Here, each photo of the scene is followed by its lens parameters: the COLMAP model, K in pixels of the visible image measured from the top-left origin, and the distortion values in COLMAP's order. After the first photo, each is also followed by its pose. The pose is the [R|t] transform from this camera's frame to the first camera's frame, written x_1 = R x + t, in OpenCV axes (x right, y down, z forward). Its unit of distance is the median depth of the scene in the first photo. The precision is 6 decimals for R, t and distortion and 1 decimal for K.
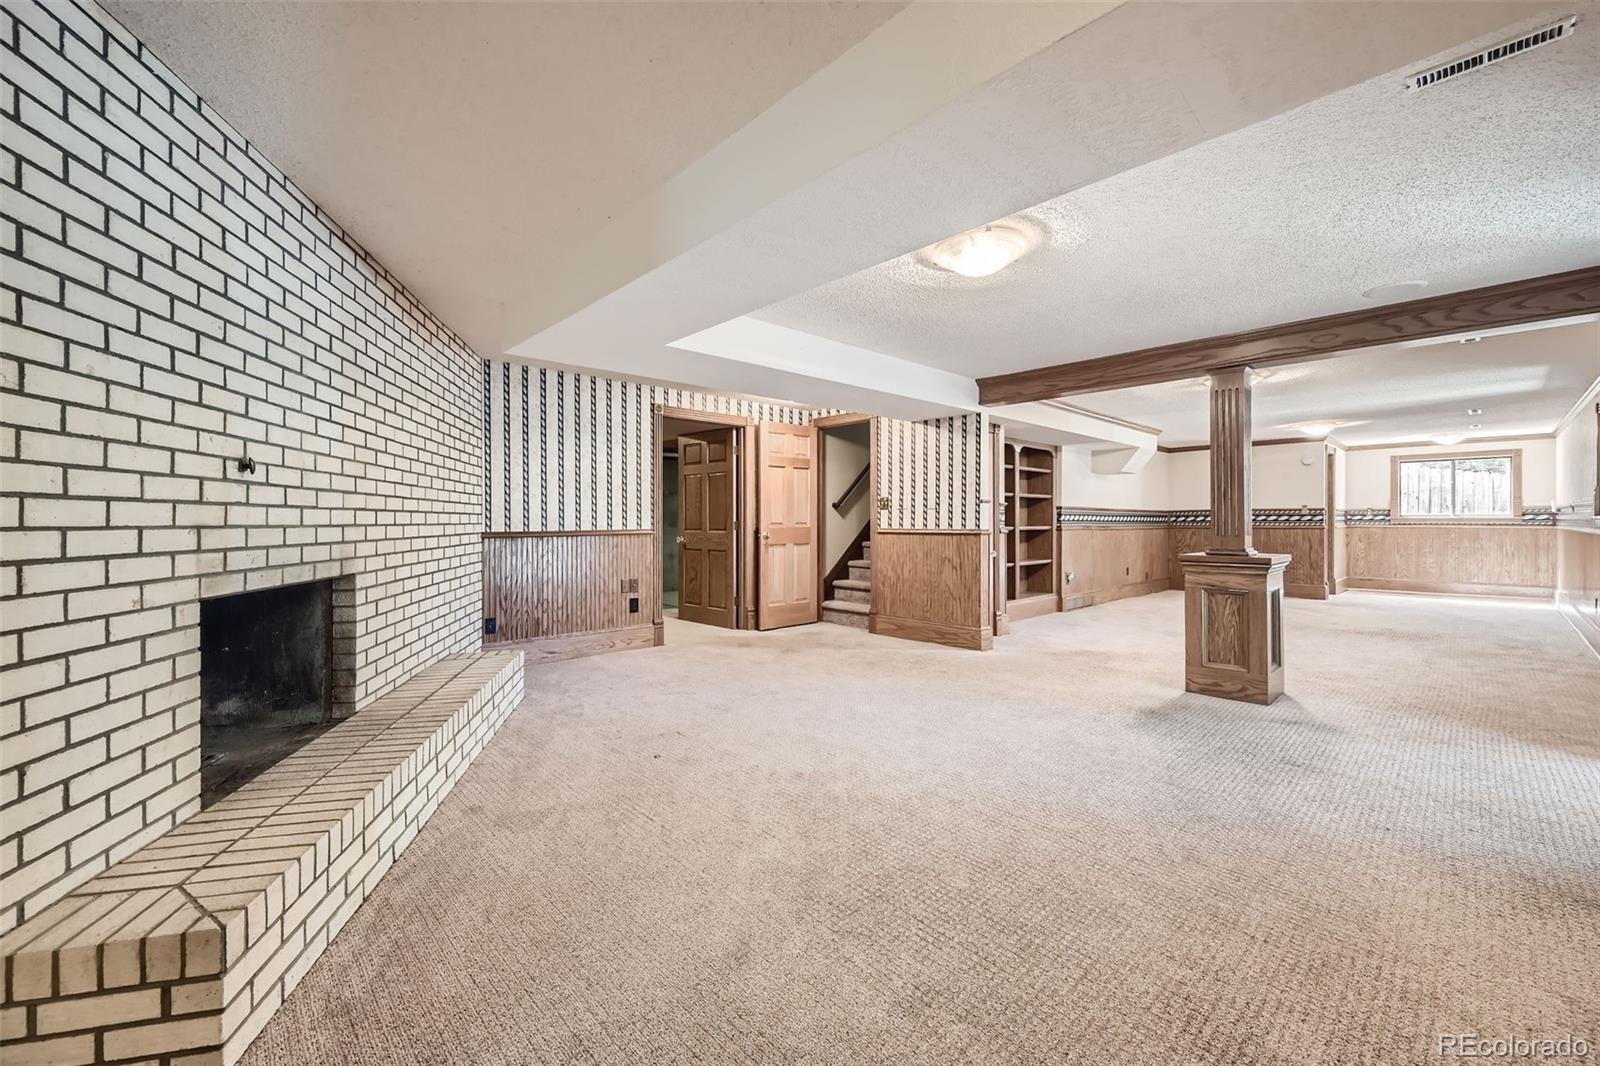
lens RADIAL K [[637.9, 0, 797.1], [0, 637.9, 524.2], [0, 0, 1]] dist [0.000041, -0.000198]
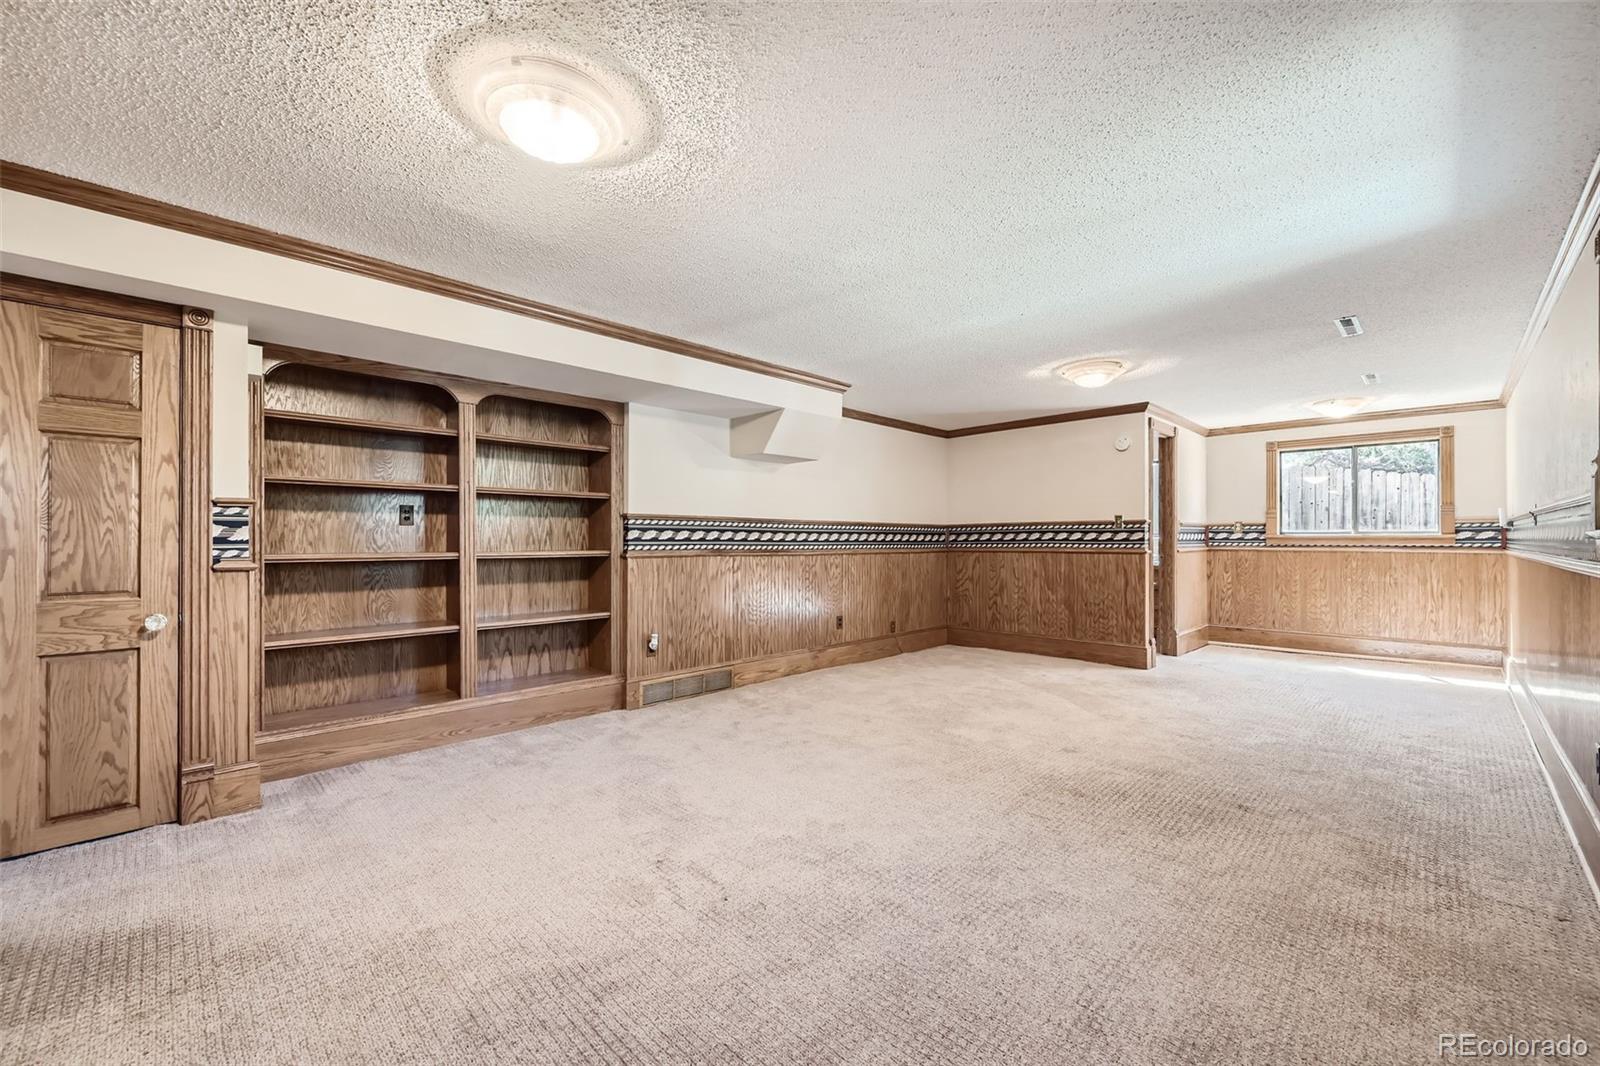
lens RADIAL K [[637.9, 0, 804.5], [0, 637.9, 537.4], [0, 0, 1]] dist [0.000041, -0.000198]
pose [[0.999392, 0.001254, 0.034851, 0.478578], [-0.000961, 0.999964, -0.008430, -0.003144], [-0.034860, 0.008392, 0.999357, 0.397850]]
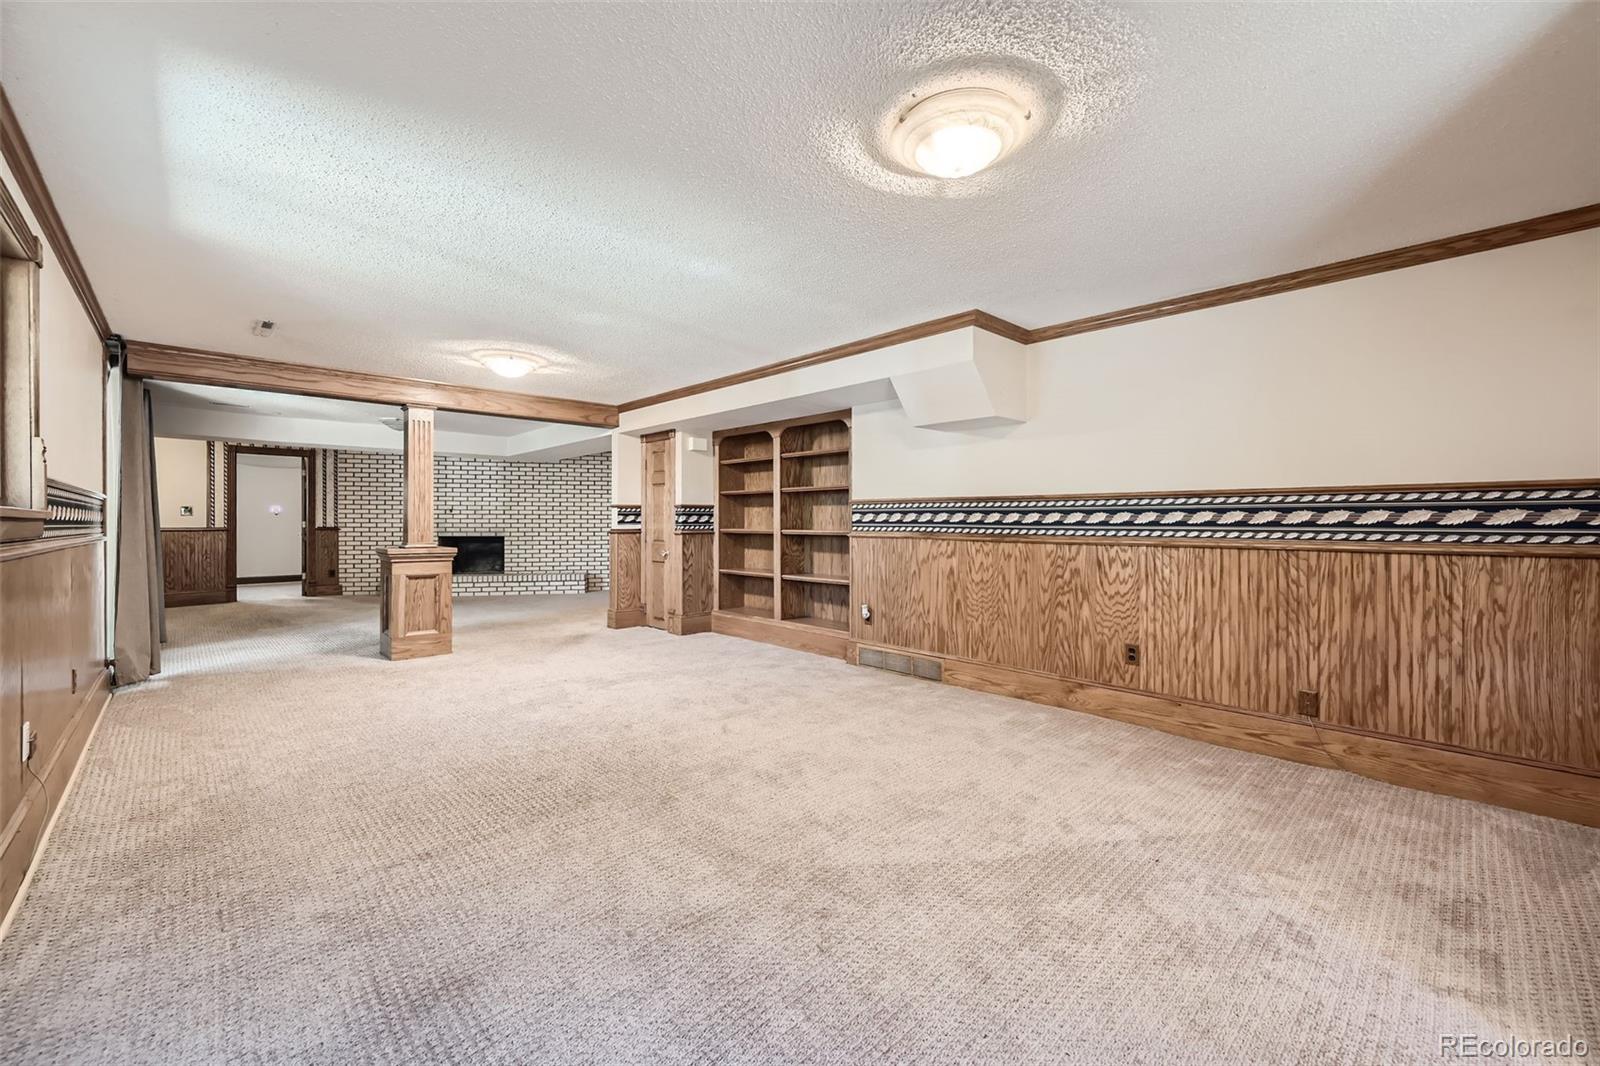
lens RADIAL K [[637.9, 0, 801.8], [0, 637.9, 522.6], [0, 0, 1]] dist [0.000041, -0.000198]
pose [[0.022069, 0.001803, -0.999755, 0.928932], [-0.007374, 0.999971, 0.001641, -0.005155], [0.999729, 0.007336, 0.022081, 0.817193]]
